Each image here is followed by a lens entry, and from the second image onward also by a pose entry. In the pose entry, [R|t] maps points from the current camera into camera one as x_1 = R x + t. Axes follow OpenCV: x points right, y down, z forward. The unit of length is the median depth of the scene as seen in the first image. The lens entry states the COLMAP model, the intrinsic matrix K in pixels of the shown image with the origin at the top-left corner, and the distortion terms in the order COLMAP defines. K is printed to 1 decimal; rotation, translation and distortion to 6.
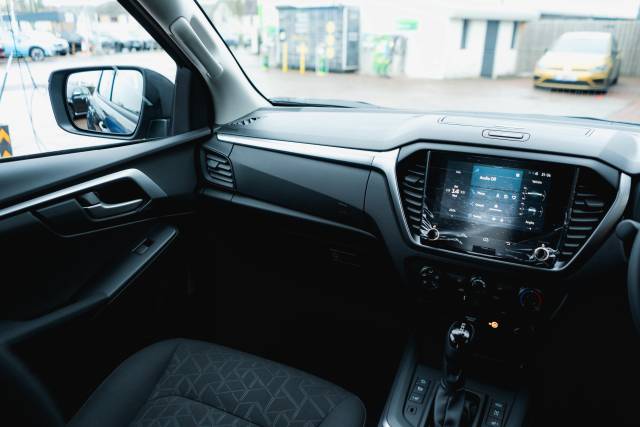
lens RADIAL K [[515.8, 0, 320.0], [0, 515.8, 213.5], [0, 0, 1]] dist [-0.000614, 0.000209]
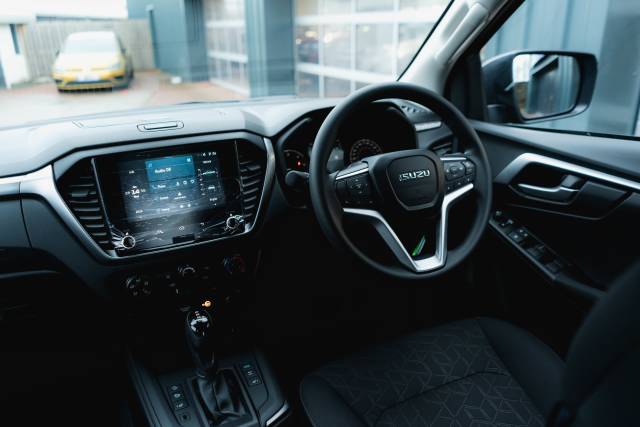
lens RADIAL K [[515.8, 0, 320.0], [0, 515.8, 213.5], [0, 0, 1]] dist [-0.000614, 0.000209]
pose [[0.609037, -0.299341, 0.734485, -0.242484], [0.304104, 0.943404, 0.132322, -0.027156], [-0.732526, 0.142771, 0.665599, 0.108840]]
